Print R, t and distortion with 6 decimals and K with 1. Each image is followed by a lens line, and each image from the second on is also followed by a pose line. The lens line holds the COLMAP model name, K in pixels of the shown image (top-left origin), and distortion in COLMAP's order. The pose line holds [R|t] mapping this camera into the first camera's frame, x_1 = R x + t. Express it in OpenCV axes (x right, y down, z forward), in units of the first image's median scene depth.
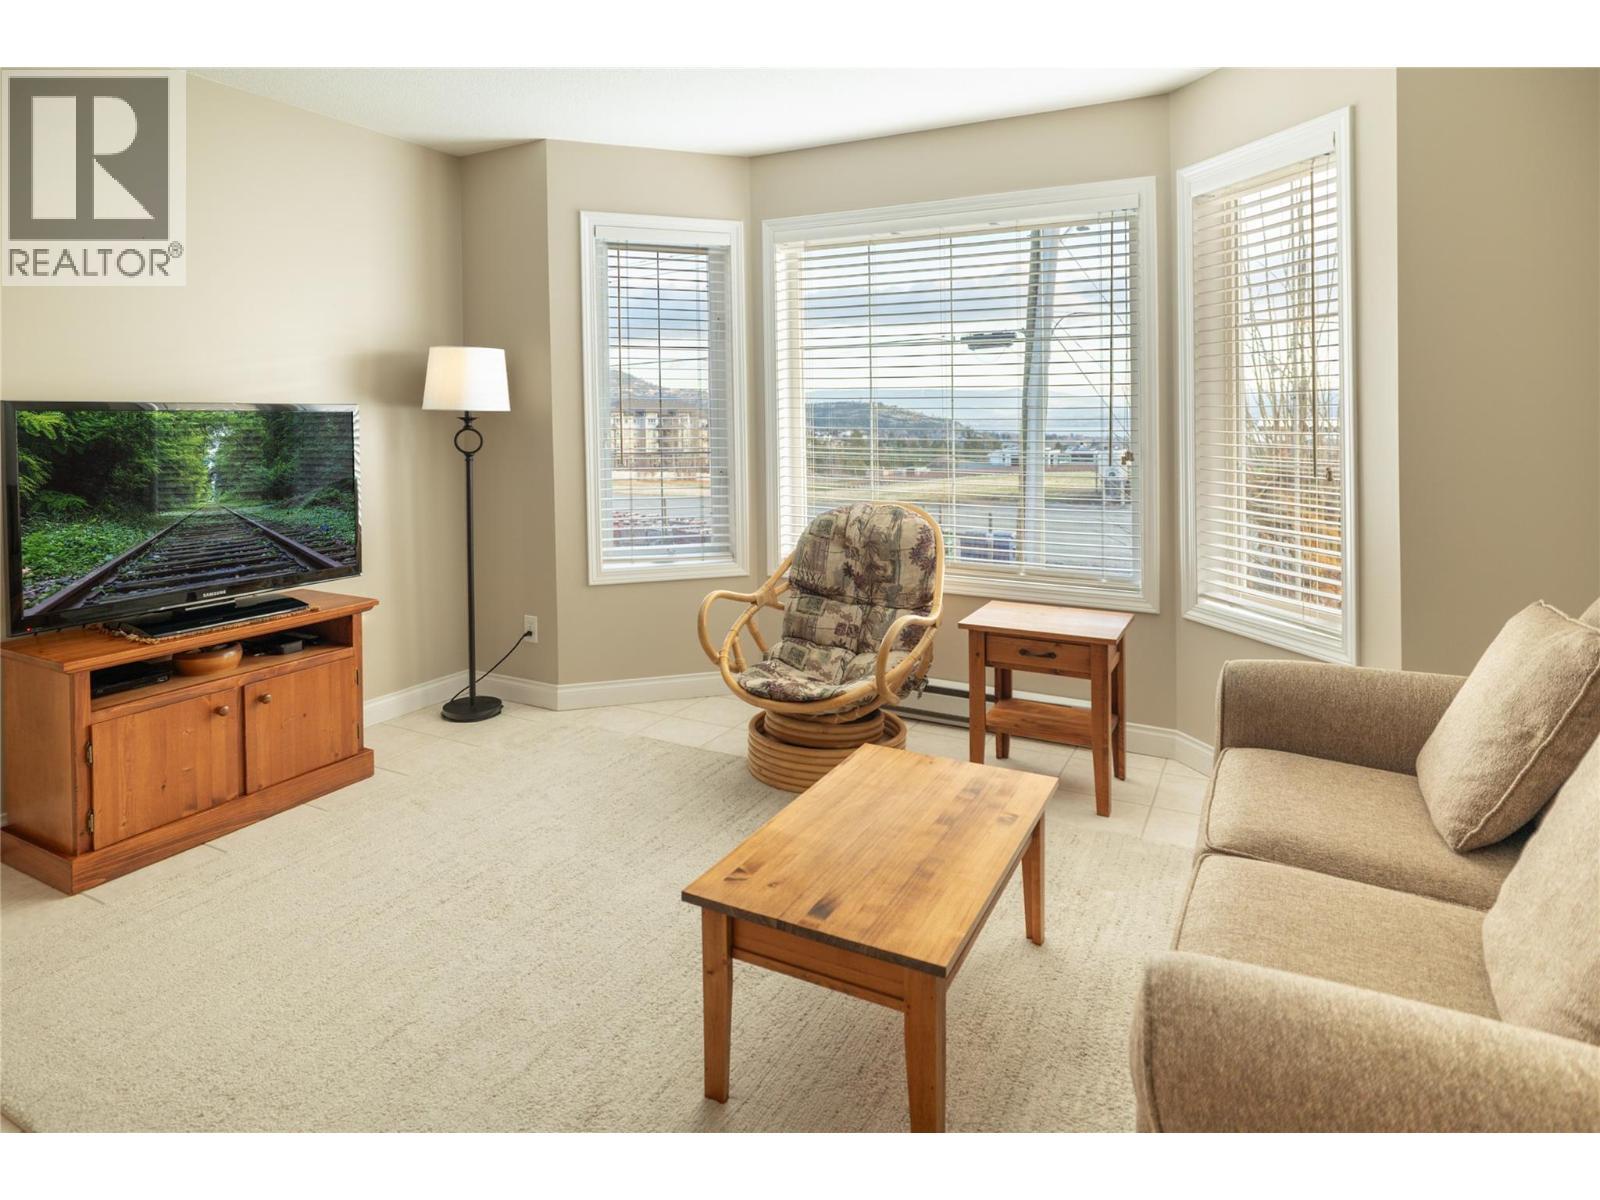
lens RADIAL K [[876.9, 0, 840.5], [0, 876.9, 592.9], [0, 0, 1]] dist [-0.005134, -0.002135]
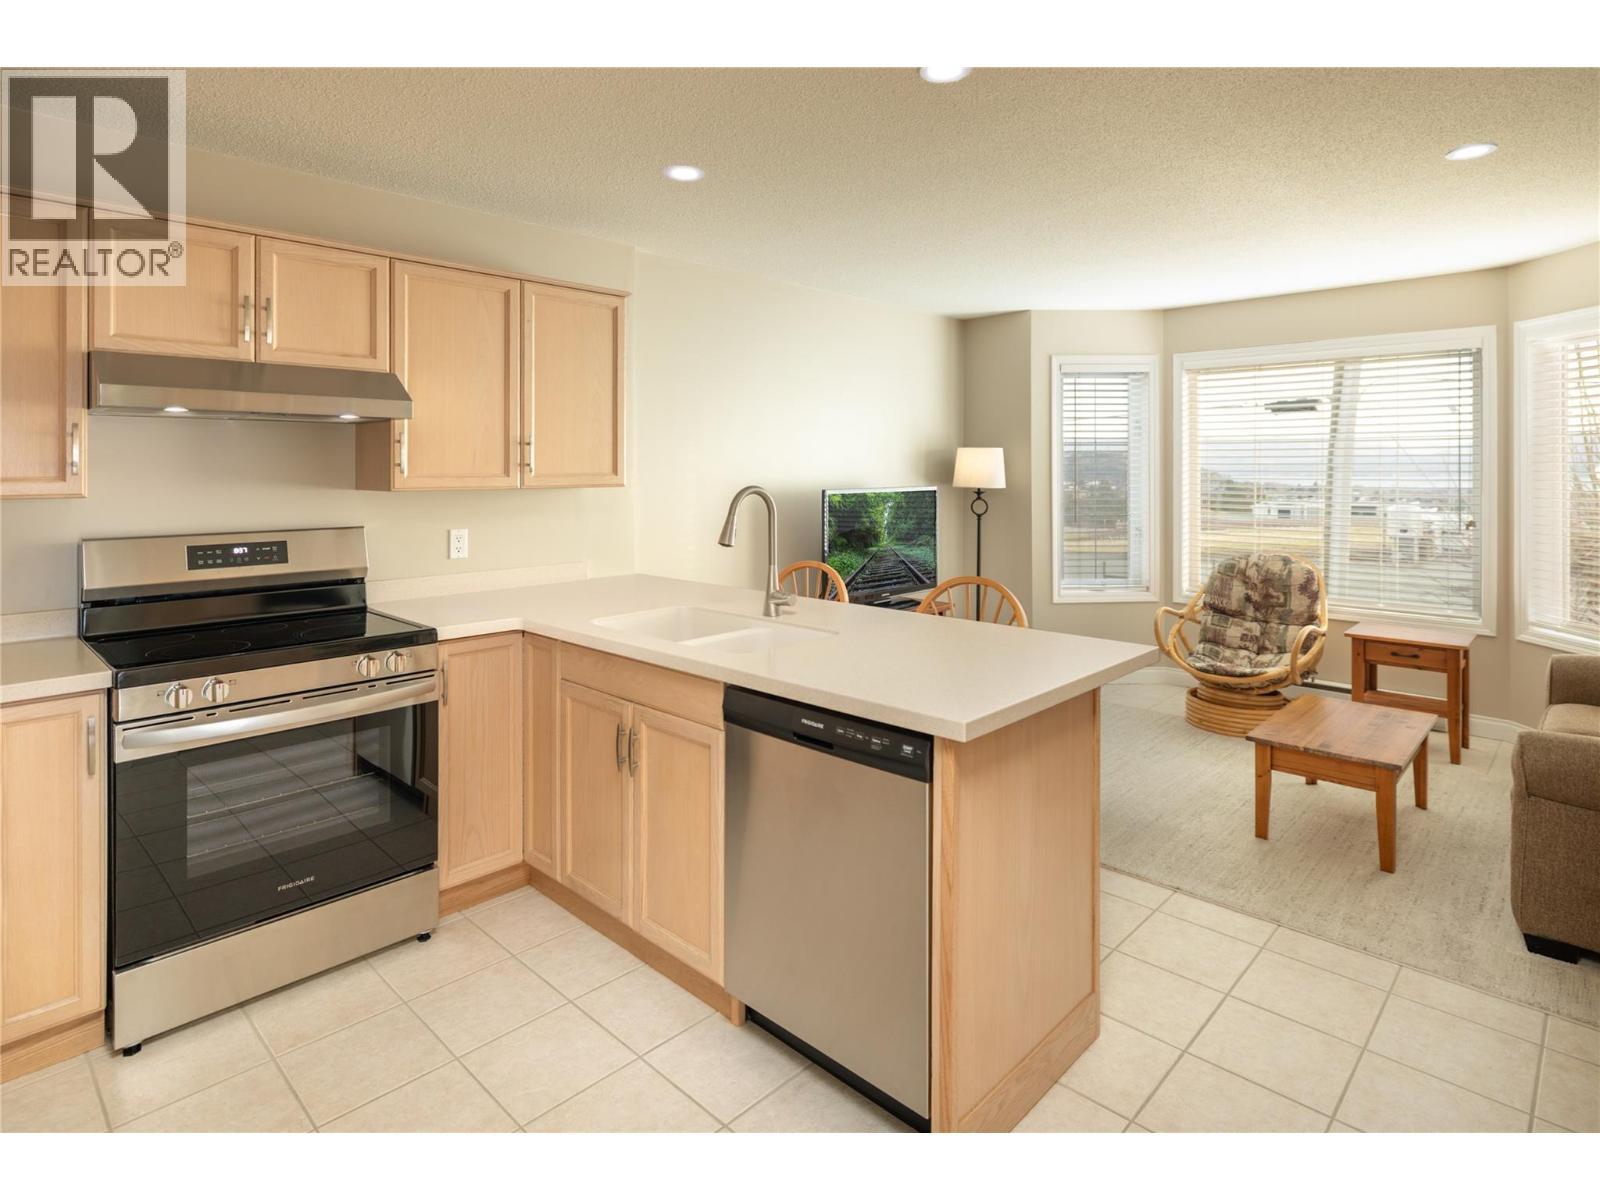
lens RADIAL K [[876.9, 0, 840.5], [0, 876.9, 592.9], [0, 0, 1]] dist [-0.005134, -0.002135]
pose [[0.963934, 0.035329, -0.263786, -0.270006], [-0.049900, 0.997564, -0.048744, 0.072386], [0.261422, 0.060149, 0.963349, -0.598961]]
